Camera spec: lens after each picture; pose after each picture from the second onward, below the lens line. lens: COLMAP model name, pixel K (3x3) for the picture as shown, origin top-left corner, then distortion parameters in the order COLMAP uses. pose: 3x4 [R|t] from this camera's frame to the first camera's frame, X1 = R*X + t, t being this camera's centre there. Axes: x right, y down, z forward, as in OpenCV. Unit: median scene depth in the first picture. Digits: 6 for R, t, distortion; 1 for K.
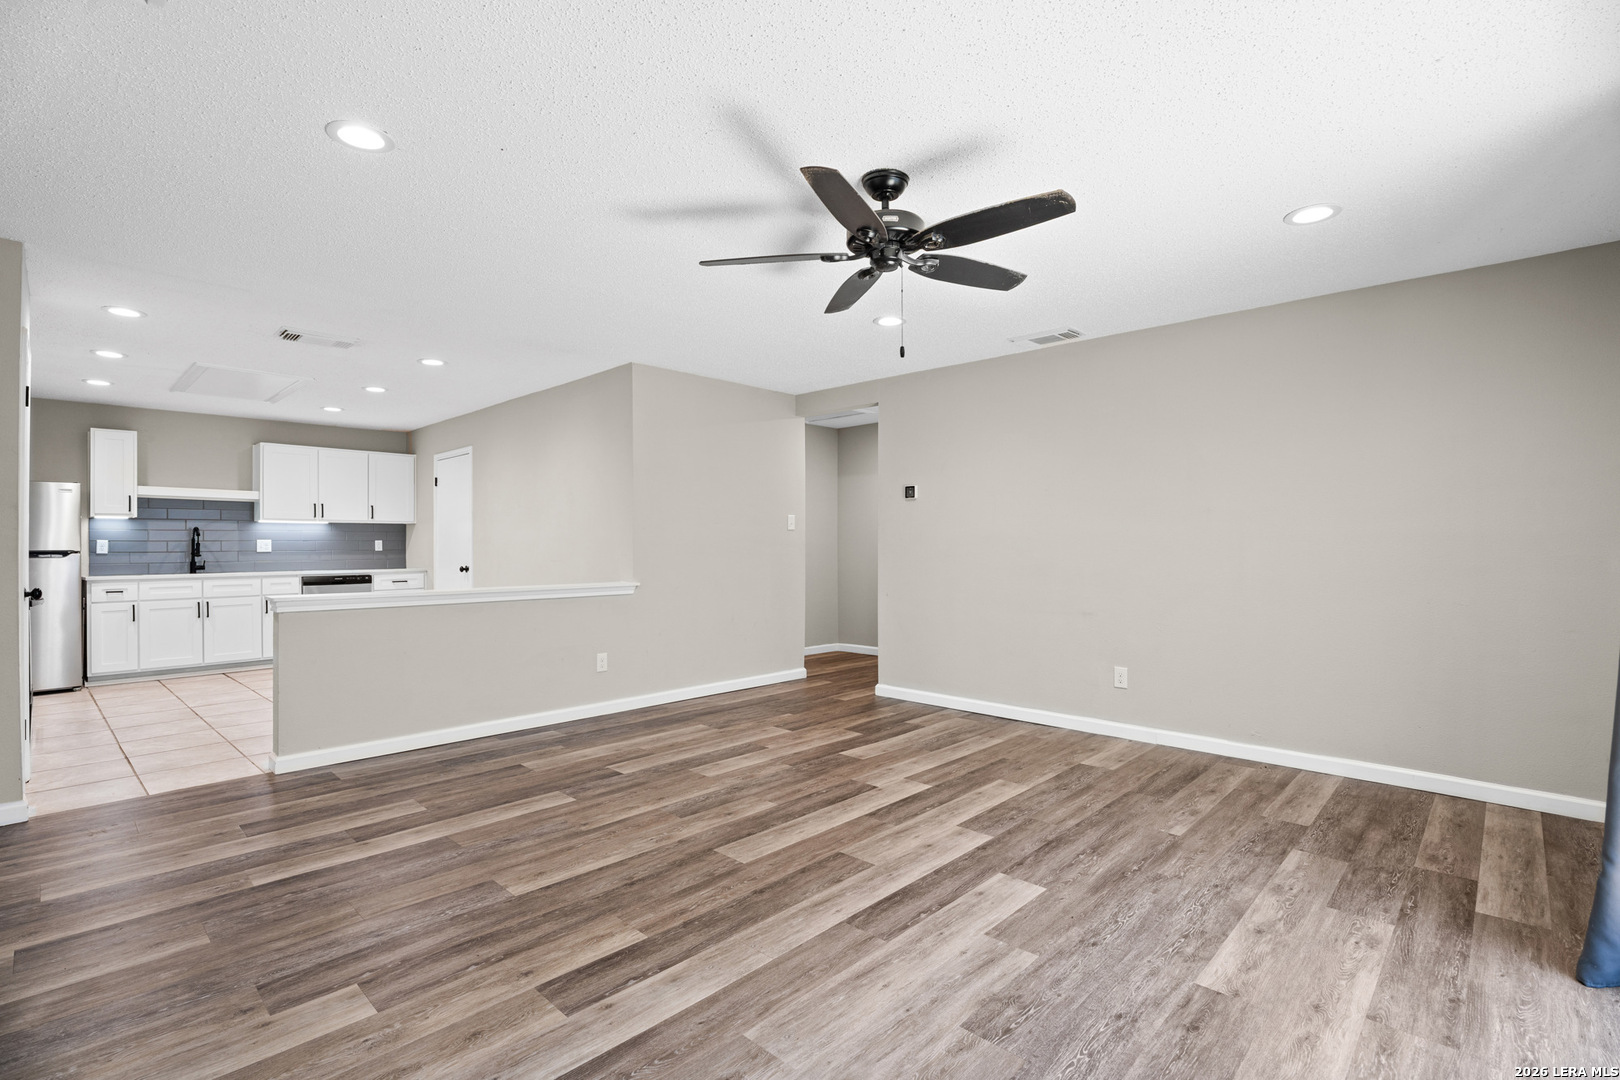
lens RADIAL K [[757.5, 0, 810.0], [0, 757.5, 540.0], [0, 0, 1]] dist [-0.010697, -0.000279]
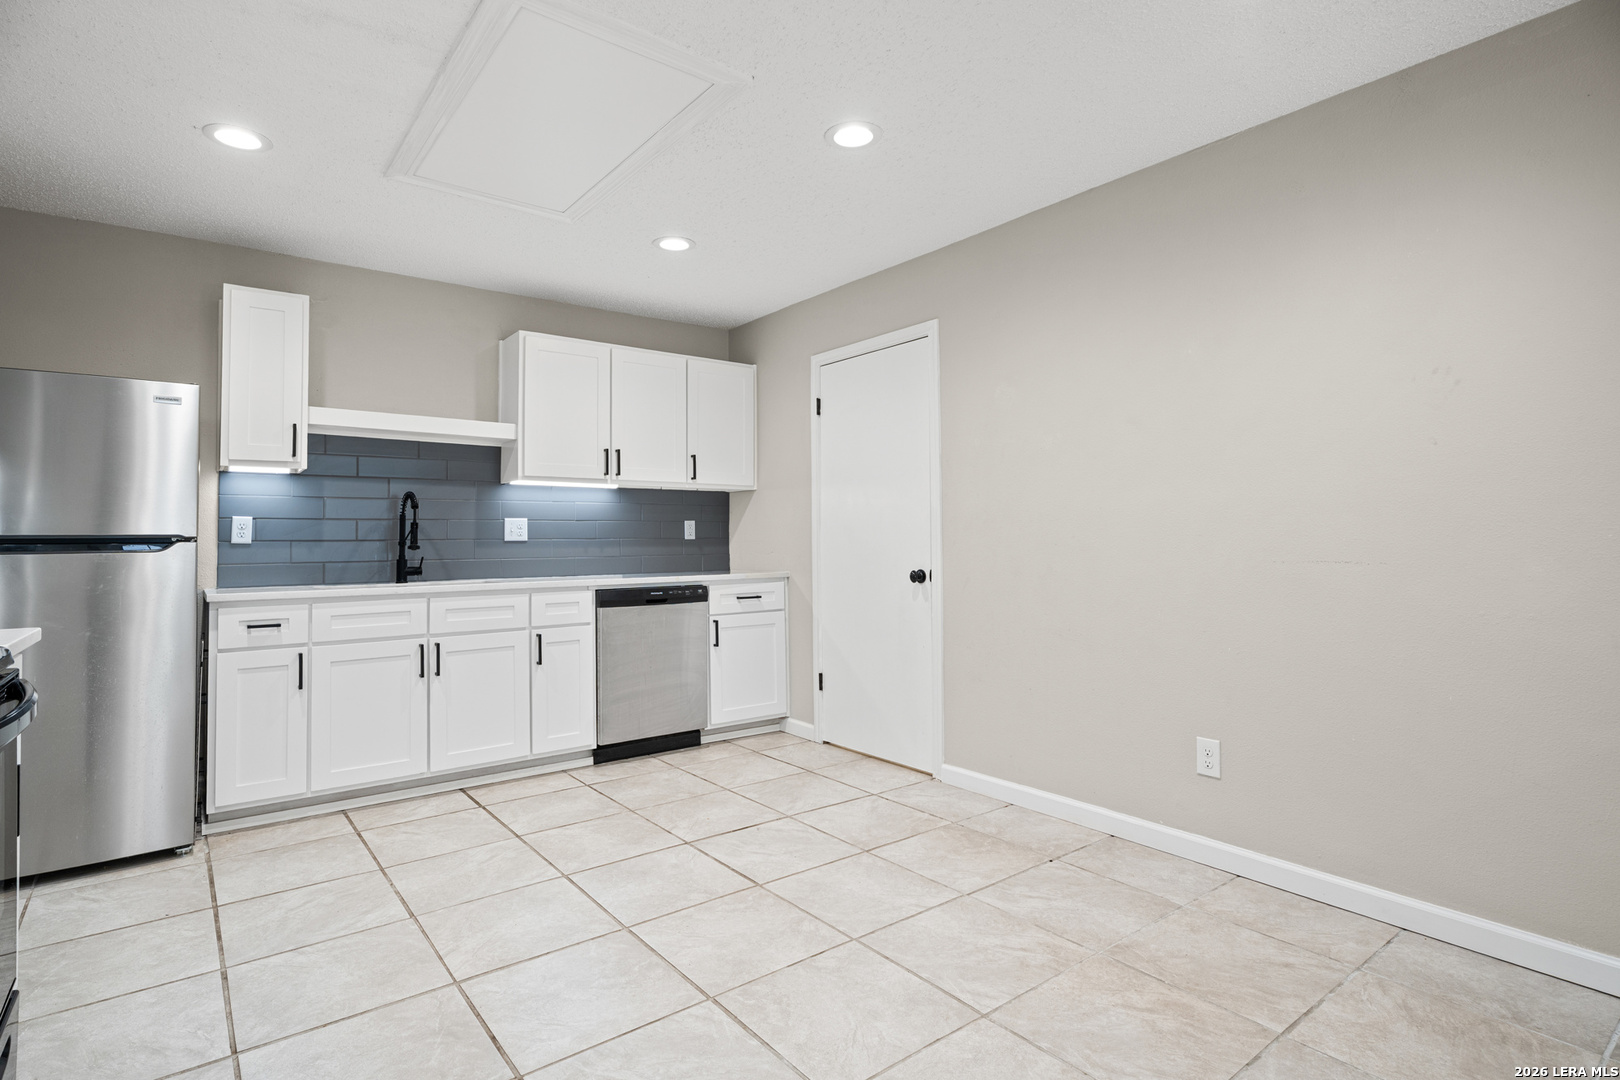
lens RADIAL K [[817.6, 0, 813.2], [0, 817.6, 512.5], [0, 0, 1]] dist [-0.001853, -0.000036]
pose [[0.988825, -0.007286, -0.148902, -0.459347], [0.003383, 0.999644, -0.026448, 0.012335], [0.149042, 0.025649, 0.988498, 0.489900]]
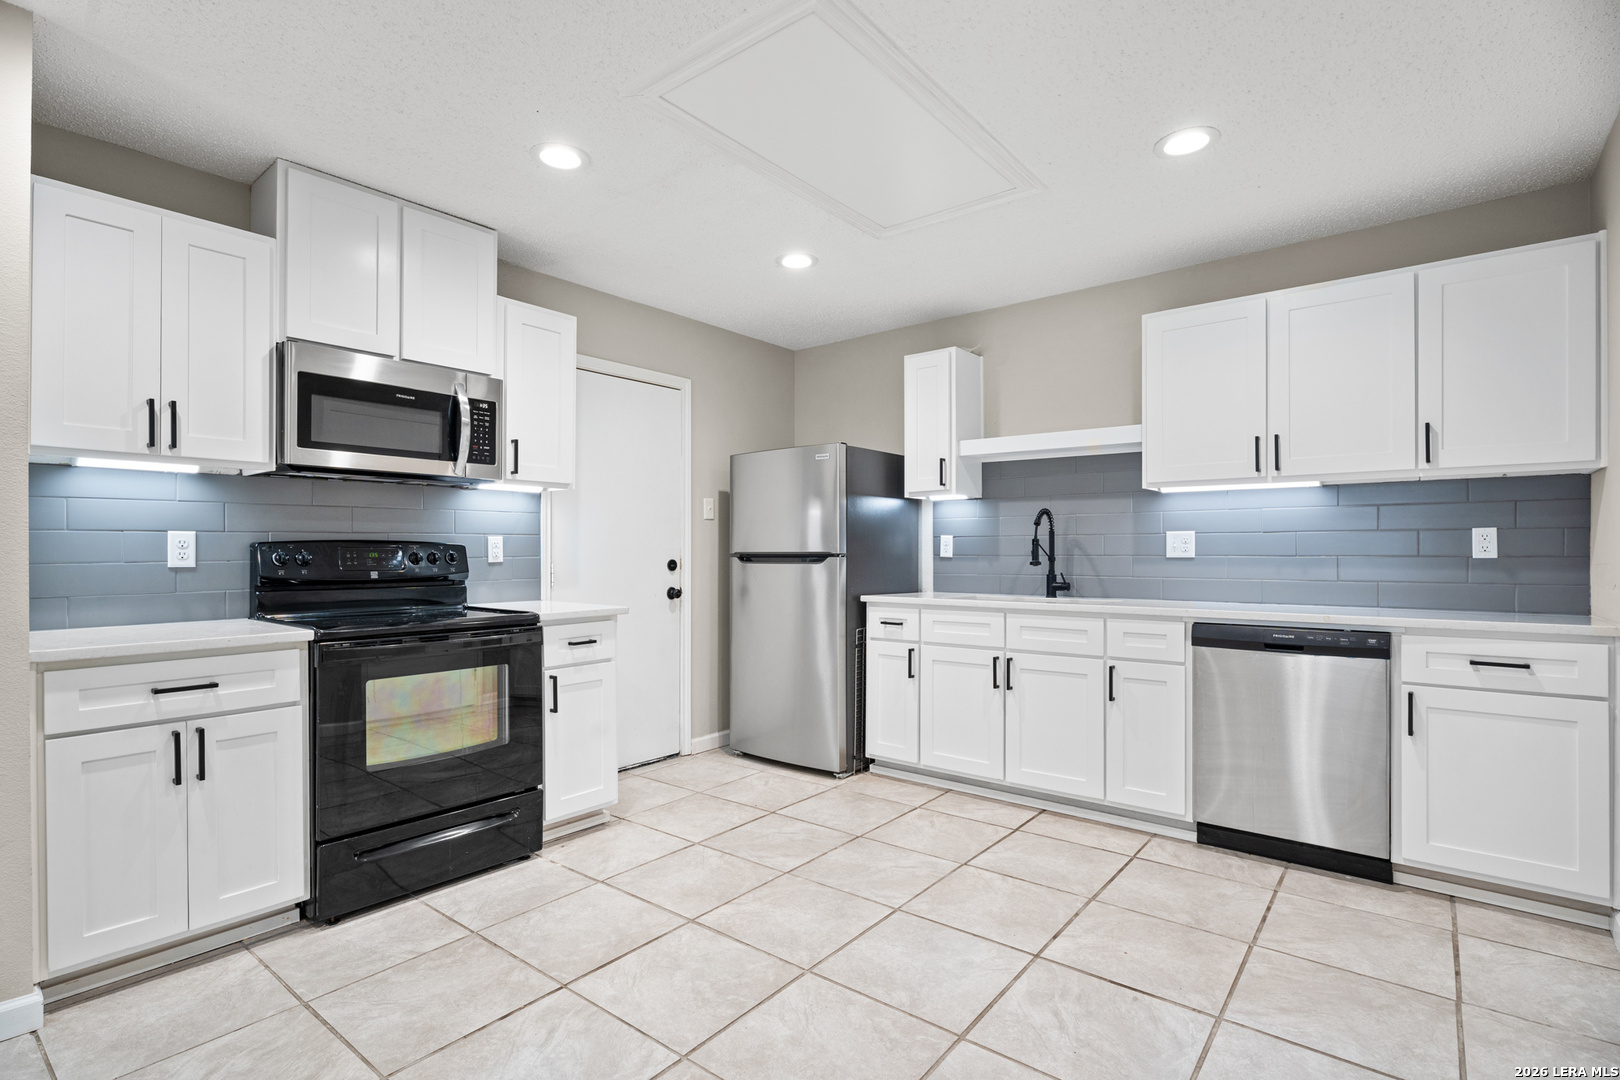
lens RADIAL K [[783.3, 0, 803.0], [0, 783.3, 550.4], [0, 0, 1]] dist [0.000794, 0.000283]
pose [[0.075849, 0.005637, -0.997103, -0.285510], [0.008044, 0.999948, 0.006265, 0.006922], [0.997087, -0.008496, 0.075799, 0.783487]]
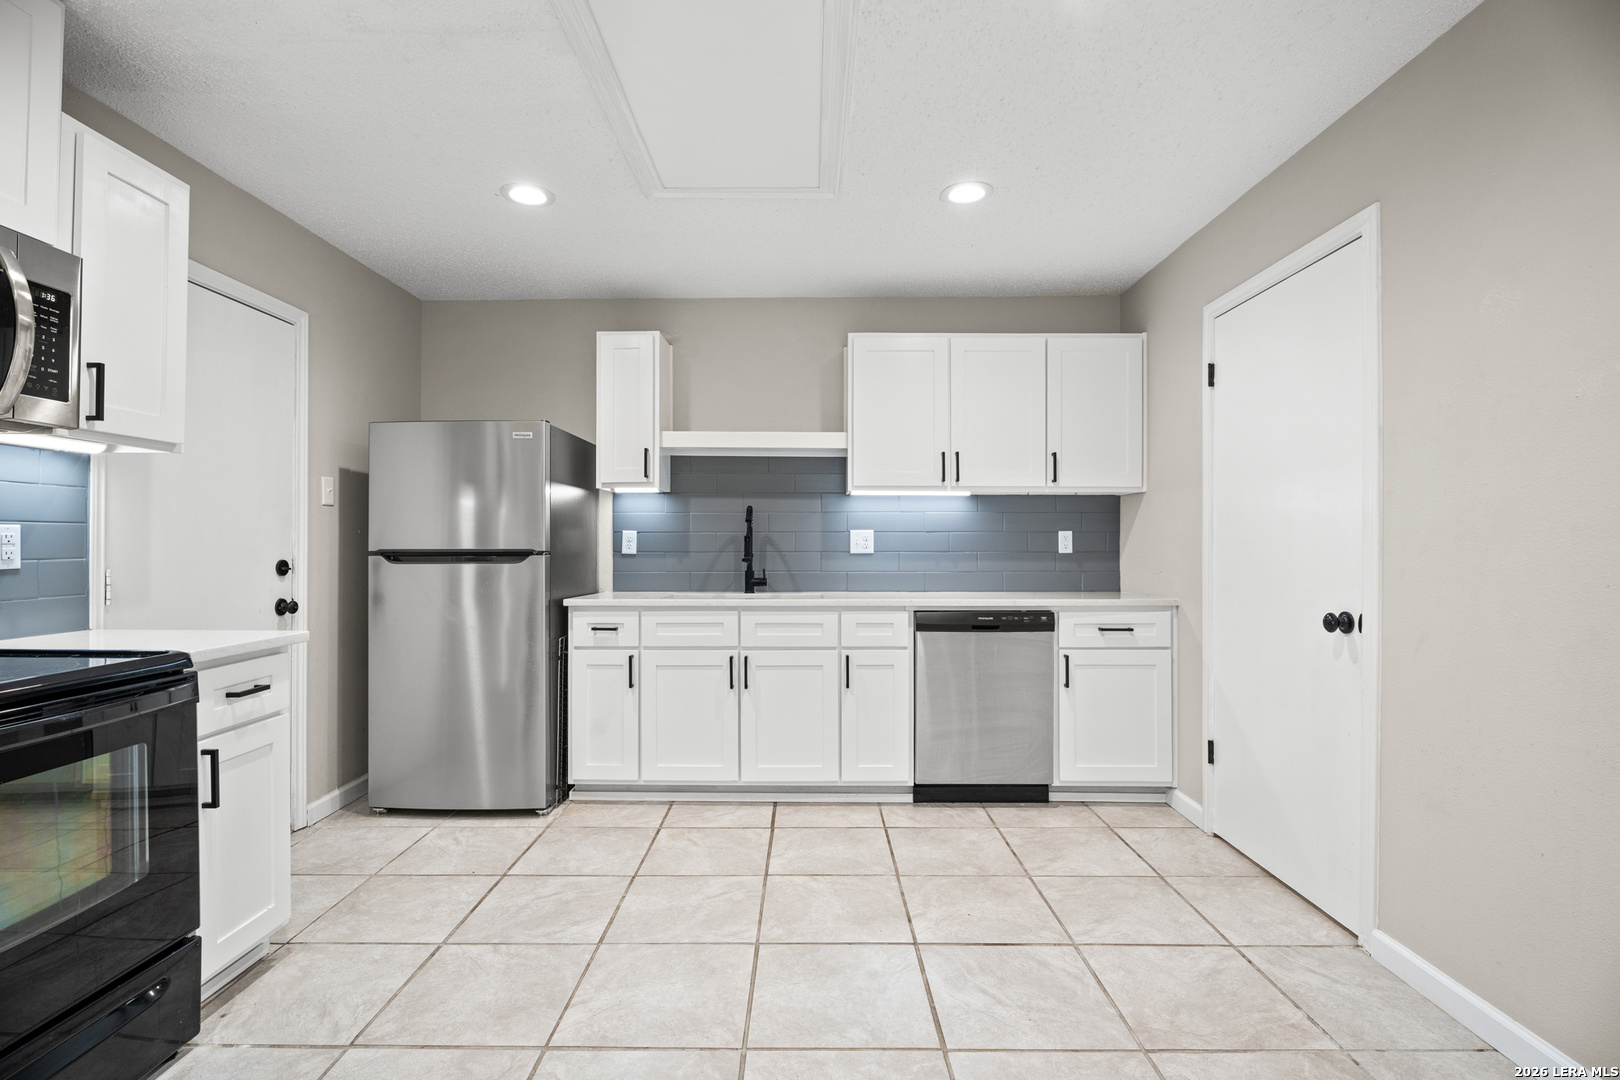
lens RADIAL K [[767.6, 0, 805.7], [0, 767.6, 543.0], [0, 0, 1]] dist [-0.010735, 0.001585]
pose [[0.681346, 0.005807, -0.731939, -0.390144], [0.000517, 0.999964, 0.008414, 0.004286], [0.731962, -0.006111, 0.681318, 0.653926]]
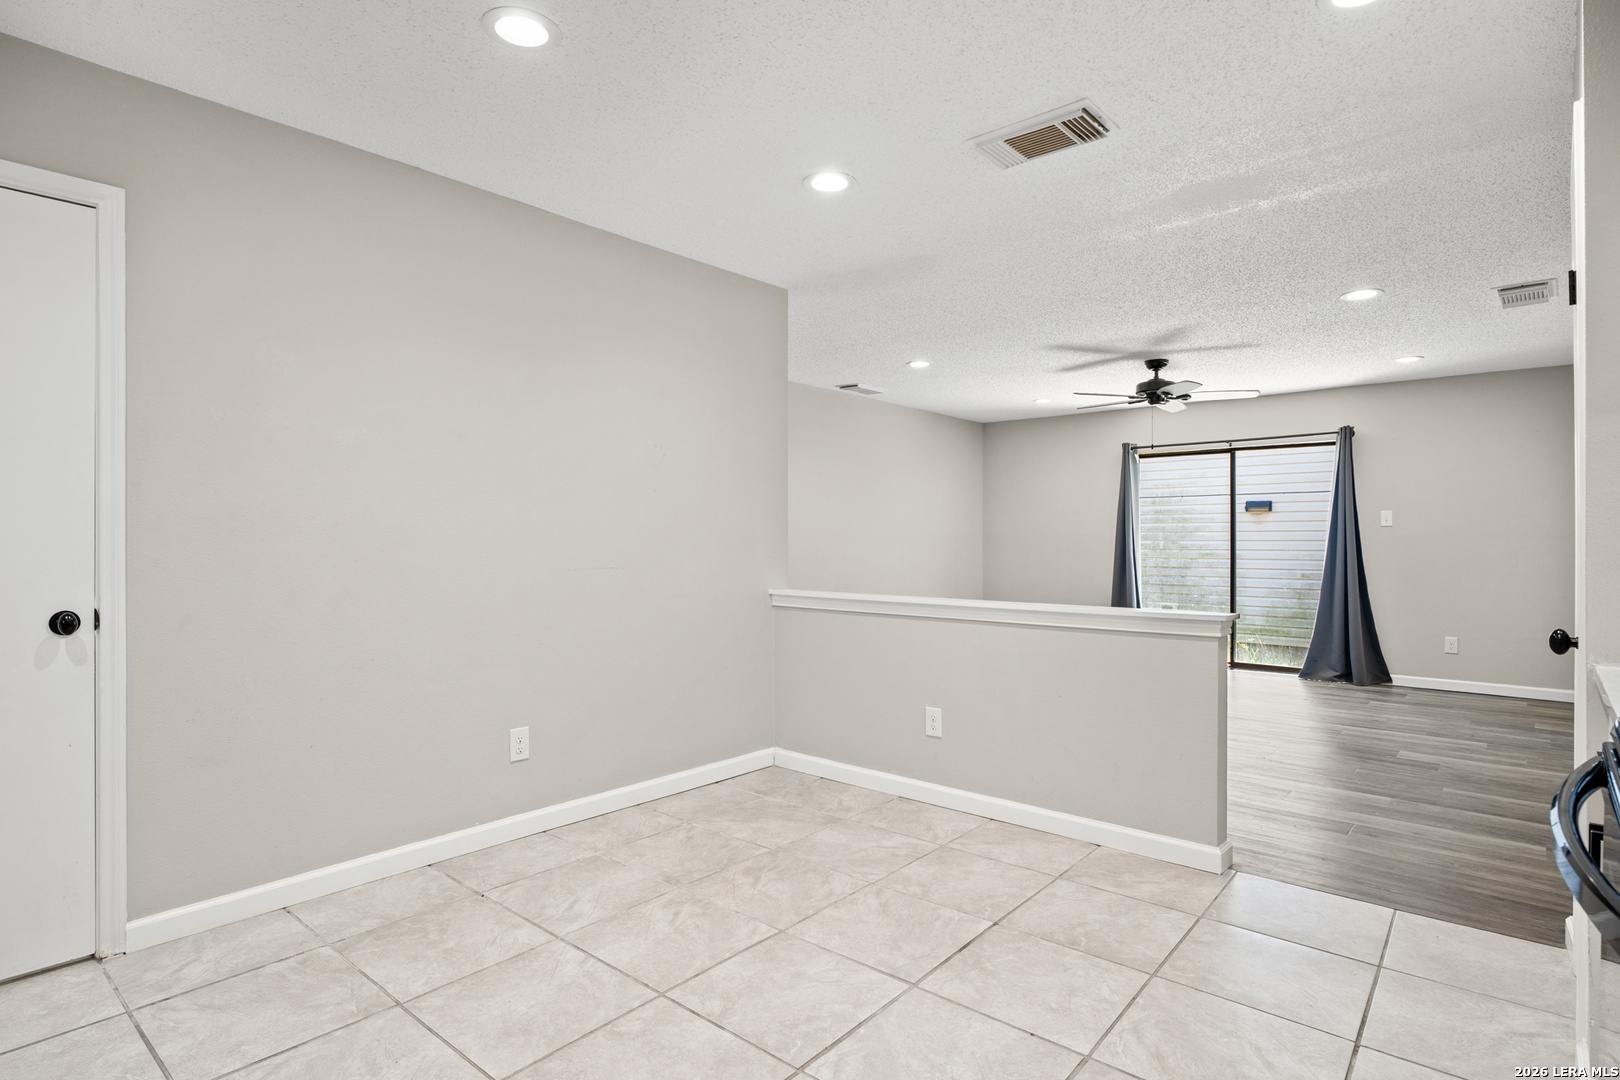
lens RADIAL K [[826.6, 0, 805.1], [0, 826.6, 535.6], [0, 0, 1]] dist [-0.003469, -0.000735]
pose [[-0.042403, 0.004237, 0.999092, -0.789828], [-0.009629, 0.999943, -0.004649, 0.006559], [-0.999054, -0.009818, -0.042360, 0.773018]]
